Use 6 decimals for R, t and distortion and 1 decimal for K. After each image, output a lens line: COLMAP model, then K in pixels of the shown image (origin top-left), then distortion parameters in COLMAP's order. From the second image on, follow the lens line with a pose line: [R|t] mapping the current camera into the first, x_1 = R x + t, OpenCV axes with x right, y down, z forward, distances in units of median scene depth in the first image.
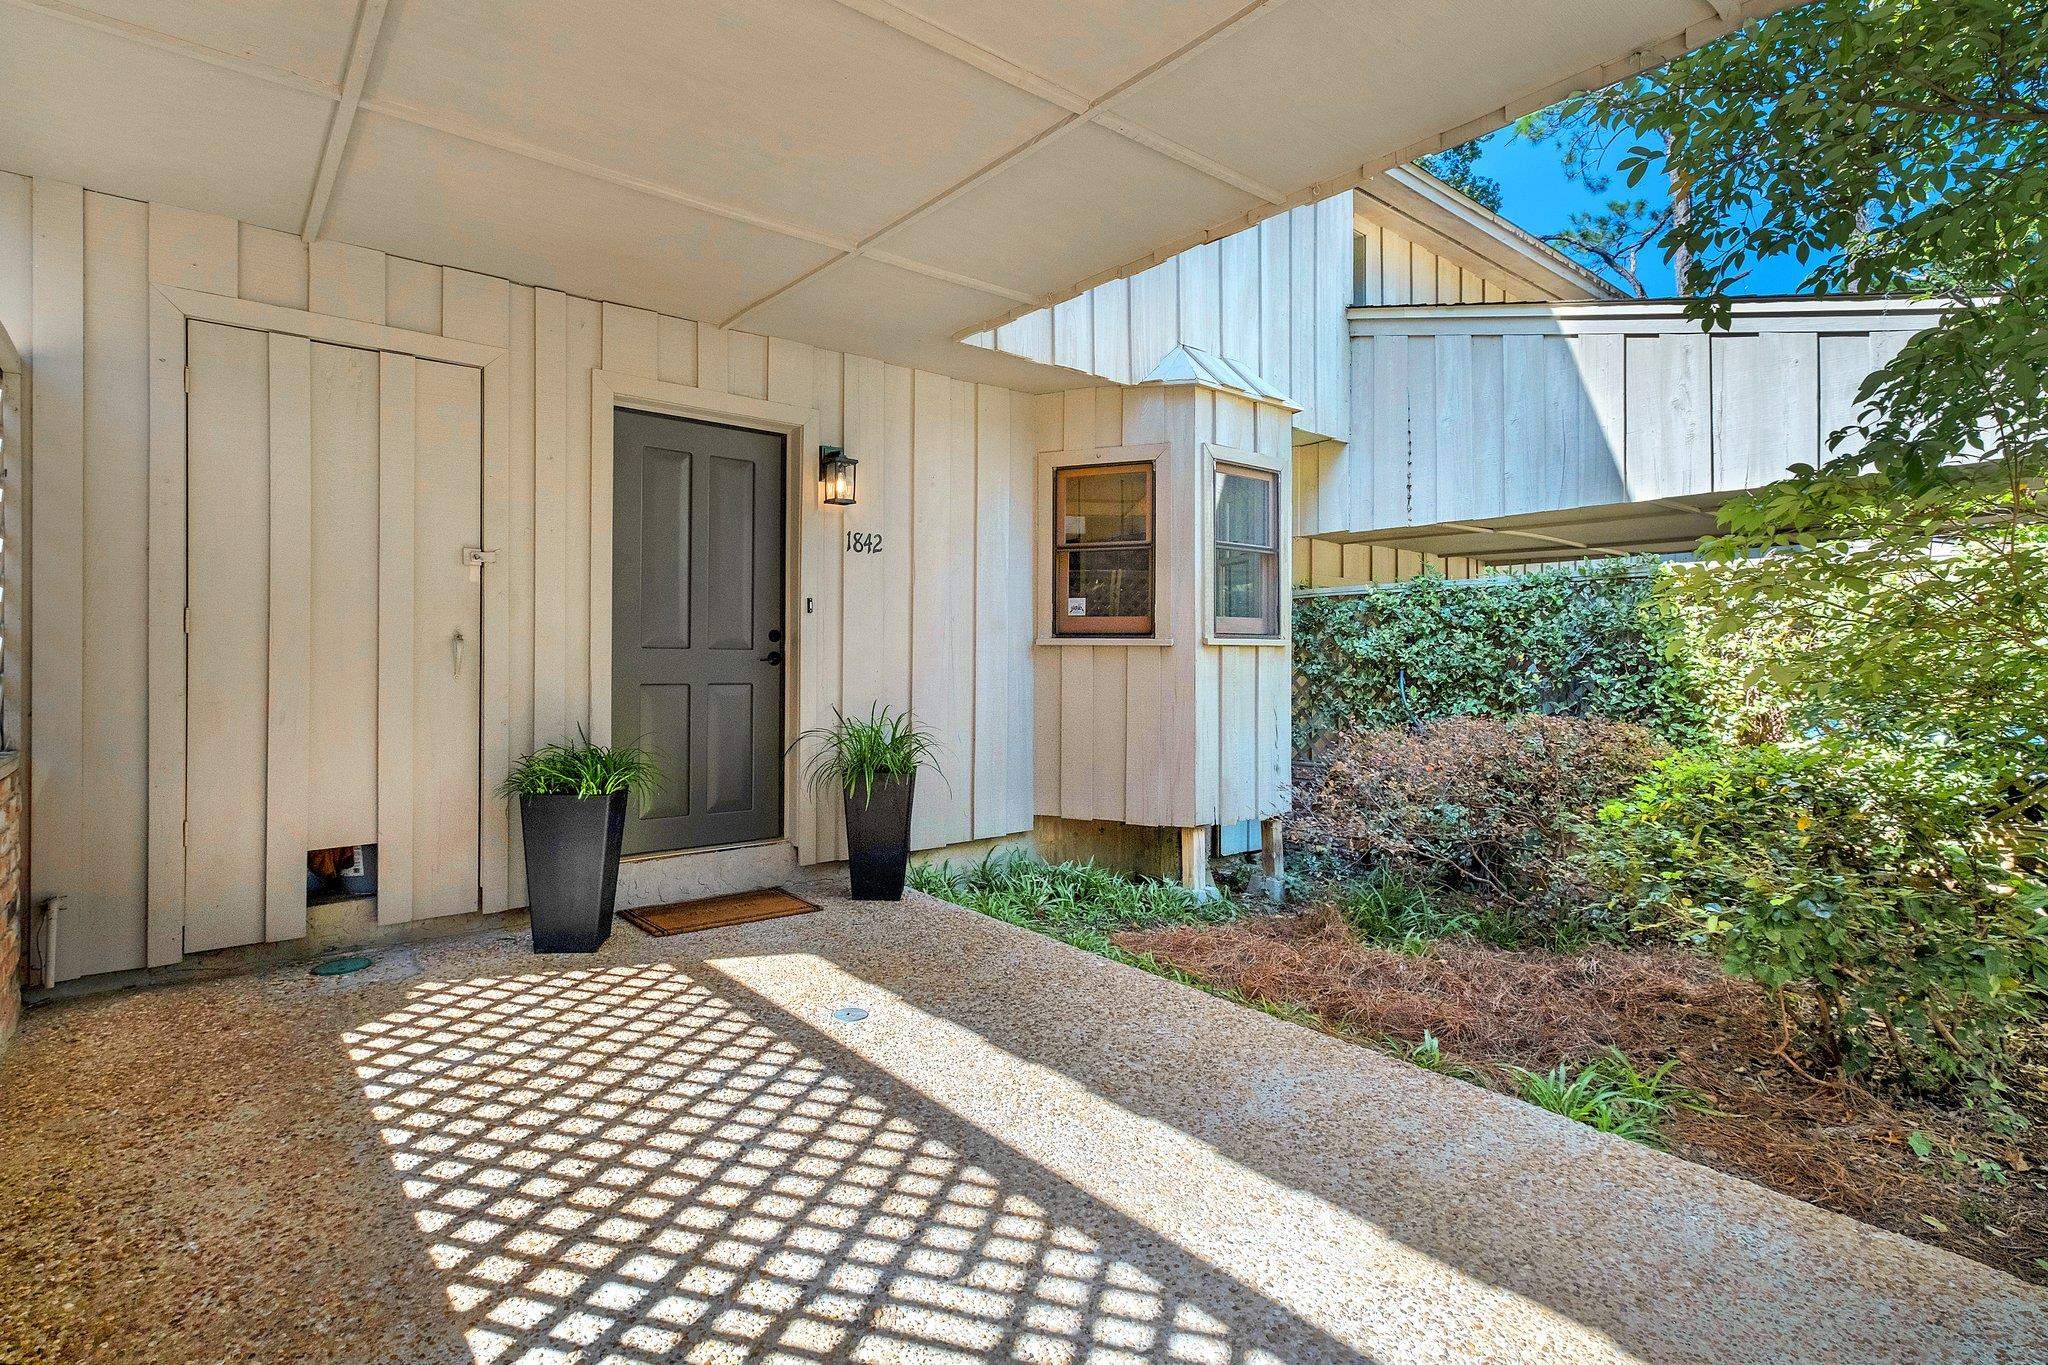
lens RADIAL K [[982.0, 0, 971.1], [0, 982.0, 638.0], [0, 0, 1]] dist [0.011727, -0.001552]
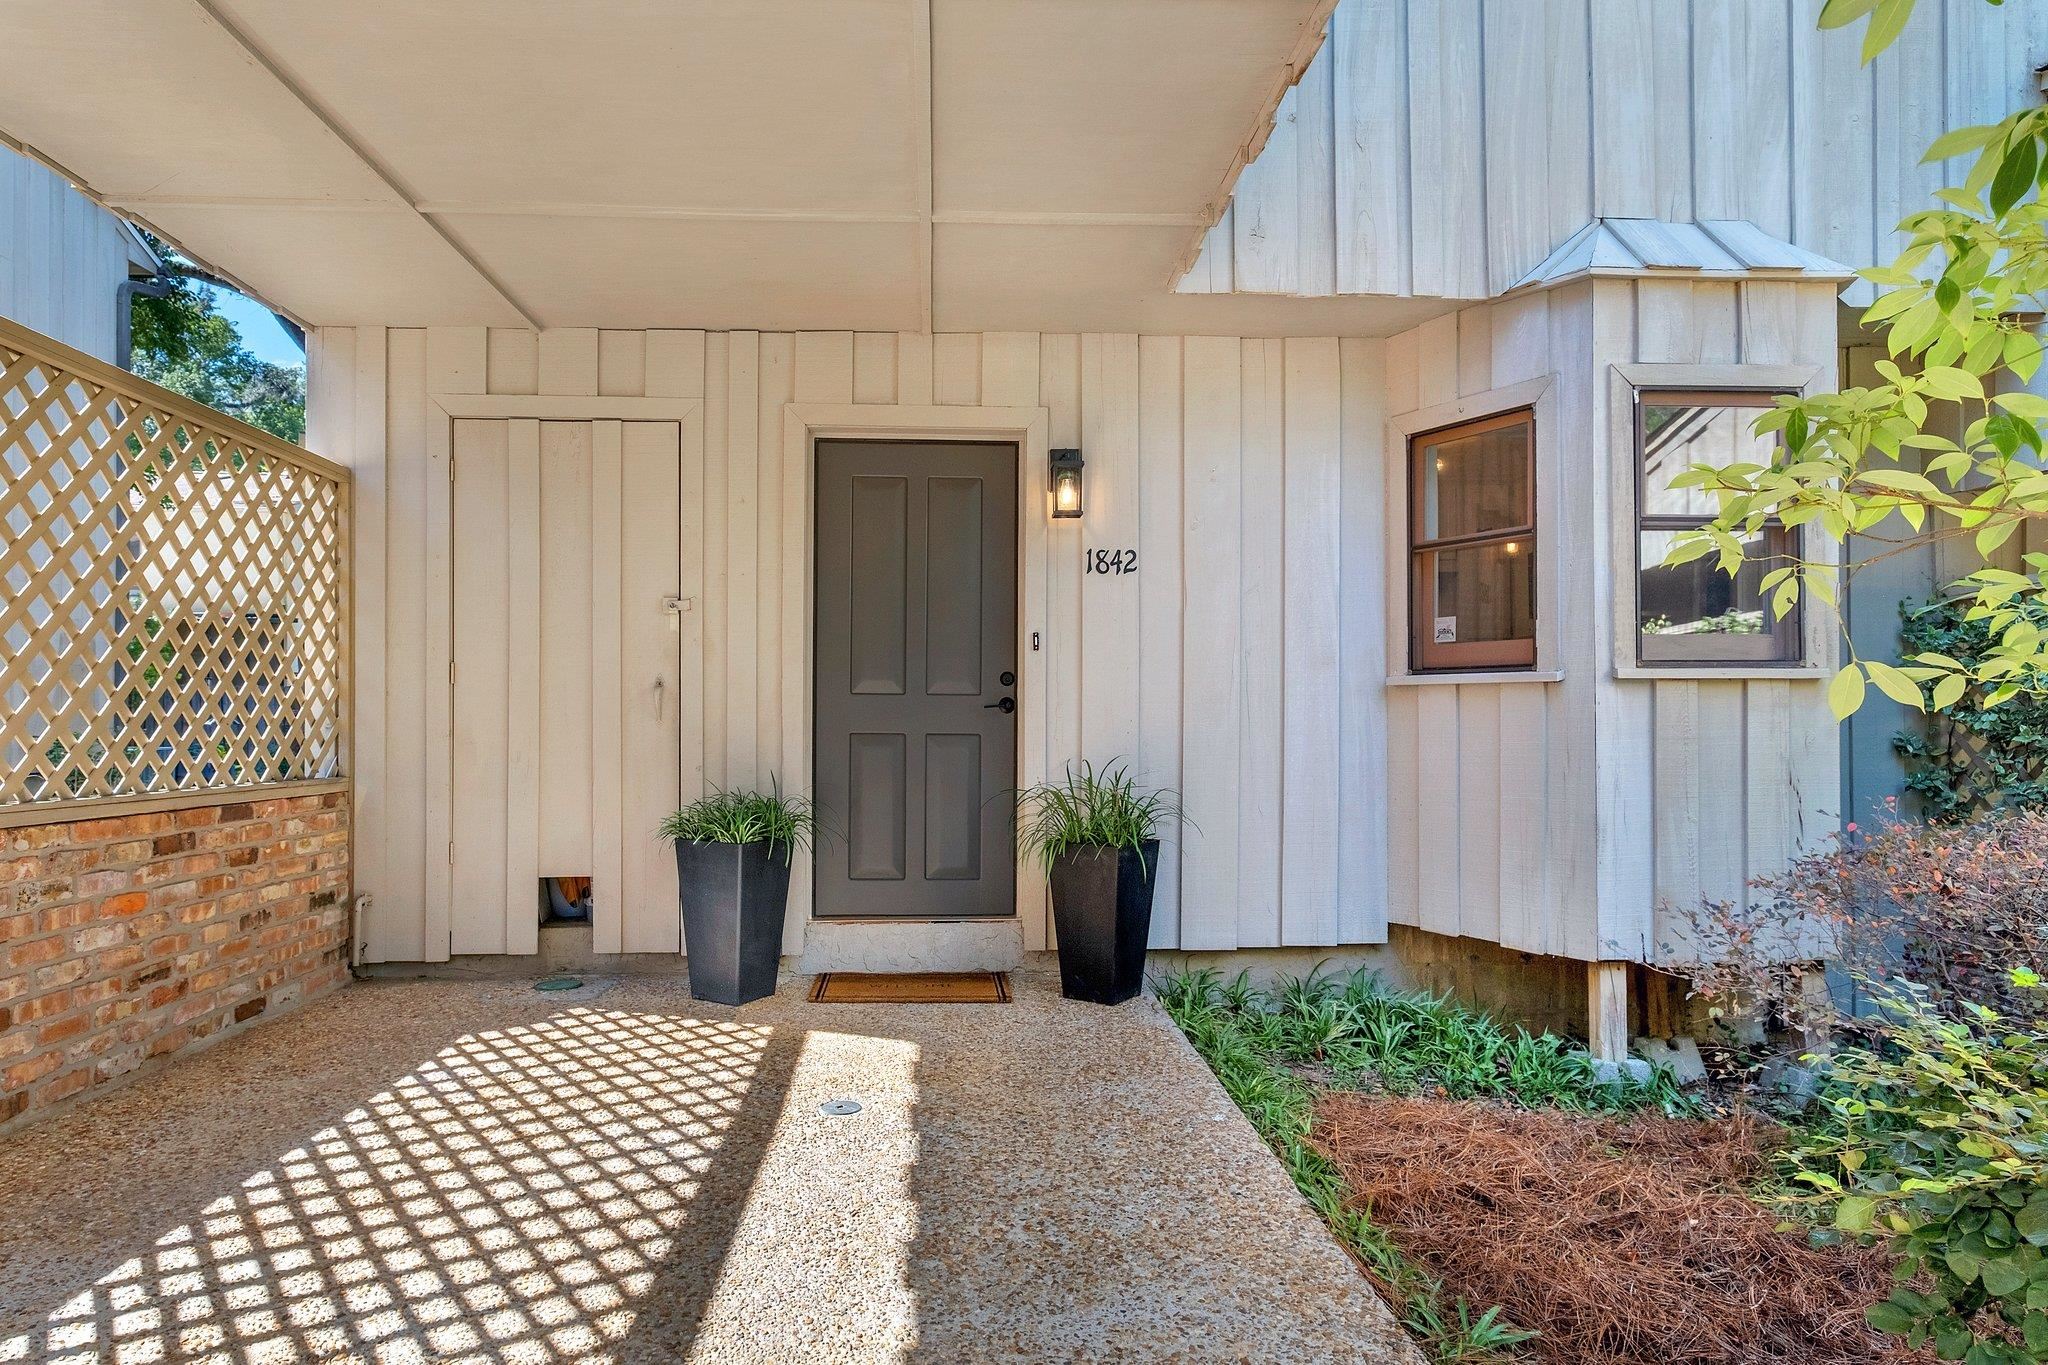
lens RADIAL K [[1193.0, 0, 1017.6], [0, 1193.0, 693.8], [0, 0, 1]] dist [-0.004783, 0.007385]
pose [[0.817040, -0.016953, -0.576332, 0.411968], [0.013384, 0.999856, -0.010437, 0.022298], [0.576426, 0.000813, 0.817149, 0.158738]]
